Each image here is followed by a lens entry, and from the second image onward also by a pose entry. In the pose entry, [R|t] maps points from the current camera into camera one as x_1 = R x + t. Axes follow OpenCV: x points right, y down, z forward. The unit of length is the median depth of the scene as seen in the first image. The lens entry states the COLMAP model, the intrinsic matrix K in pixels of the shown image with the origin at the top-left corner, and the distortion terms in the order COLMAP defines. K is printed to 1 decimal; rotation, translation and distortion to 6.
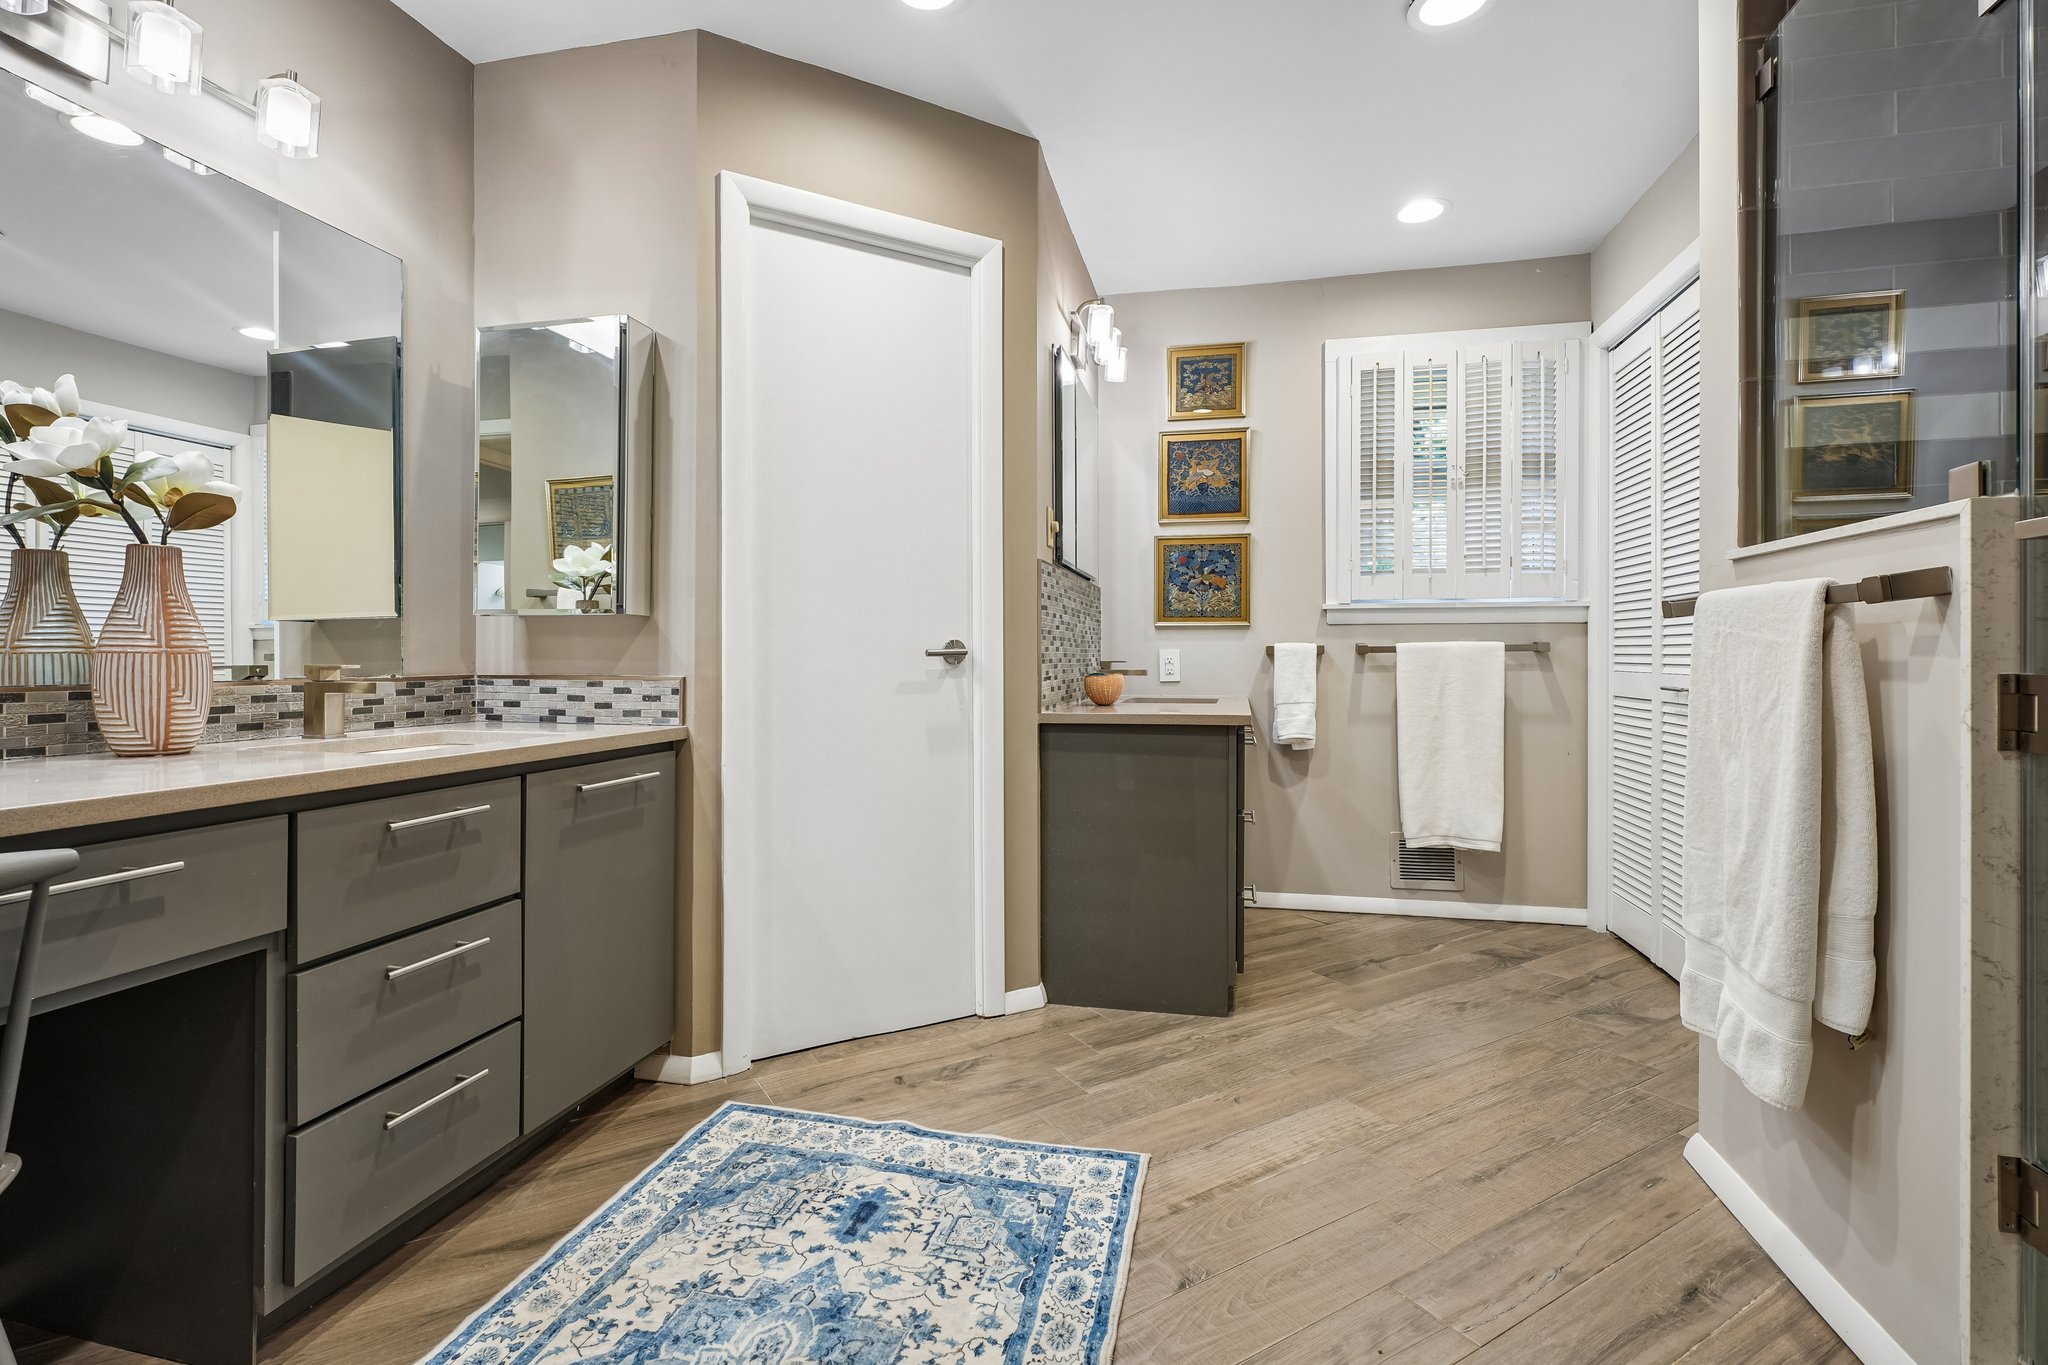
lens RADIAL K [[917.9, 0, 986.5], [0, 917.9, 667.5], [0, 0, 1]] dist [-0.007668, 0.002324]
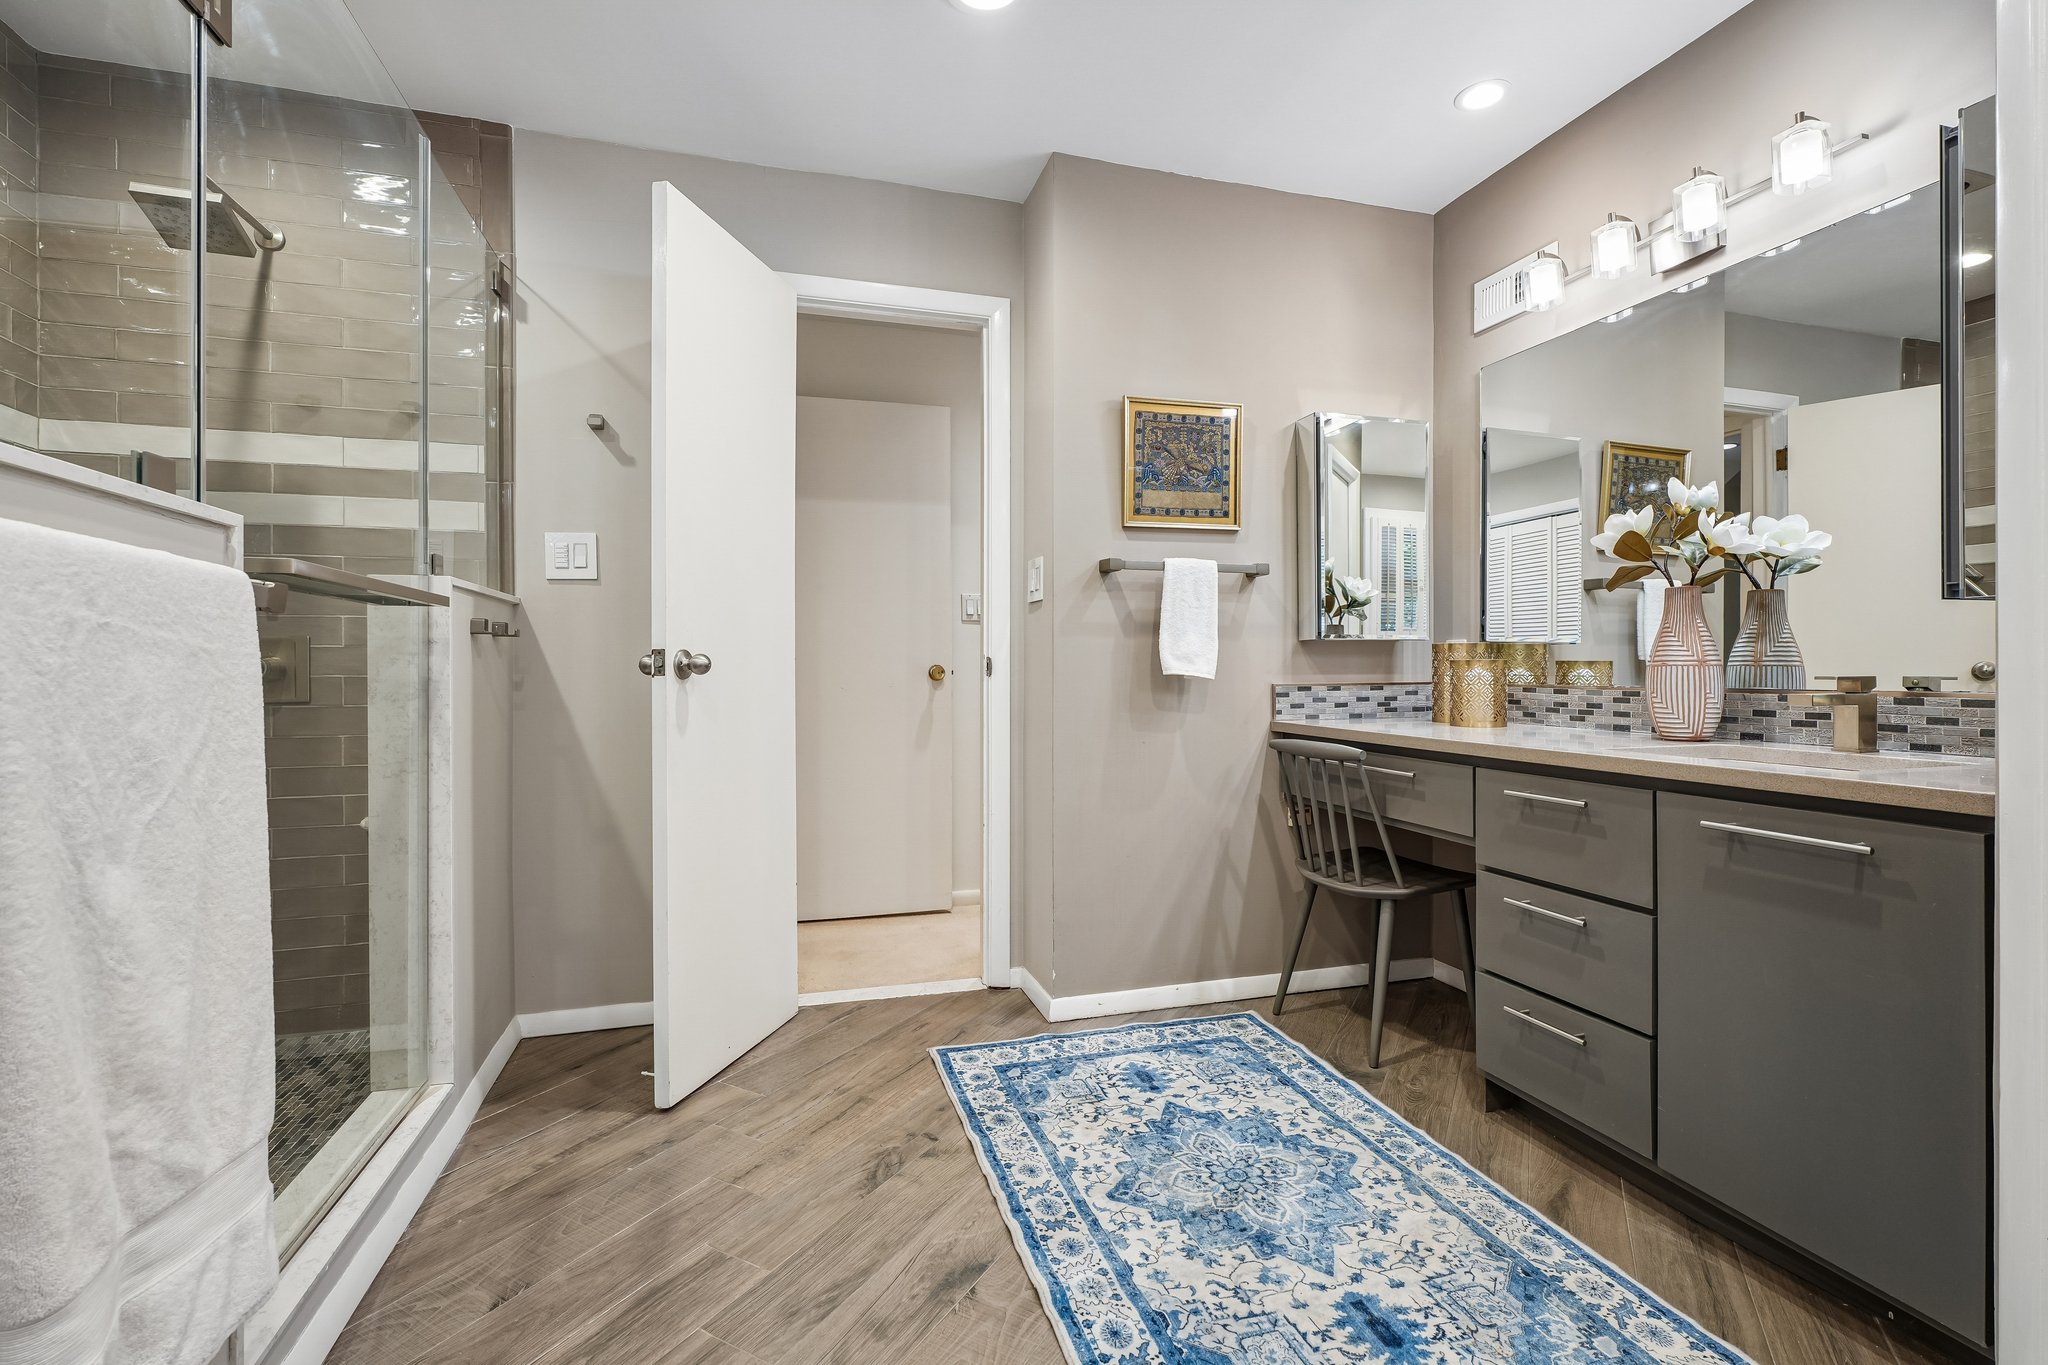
lens RADIAL K [[917.9, 0, 1021.1], [0, 917.9, 671.4], [0, 0, 1]] dist [-0.007668, 0.002324]
pose [[-0.851586, 0.004233, -0.524197, 0.608174], [0.000494, 0.999973, 0.007272, -0.014780], [0.524214, 0.005934, -0.851566, 1.592482]]
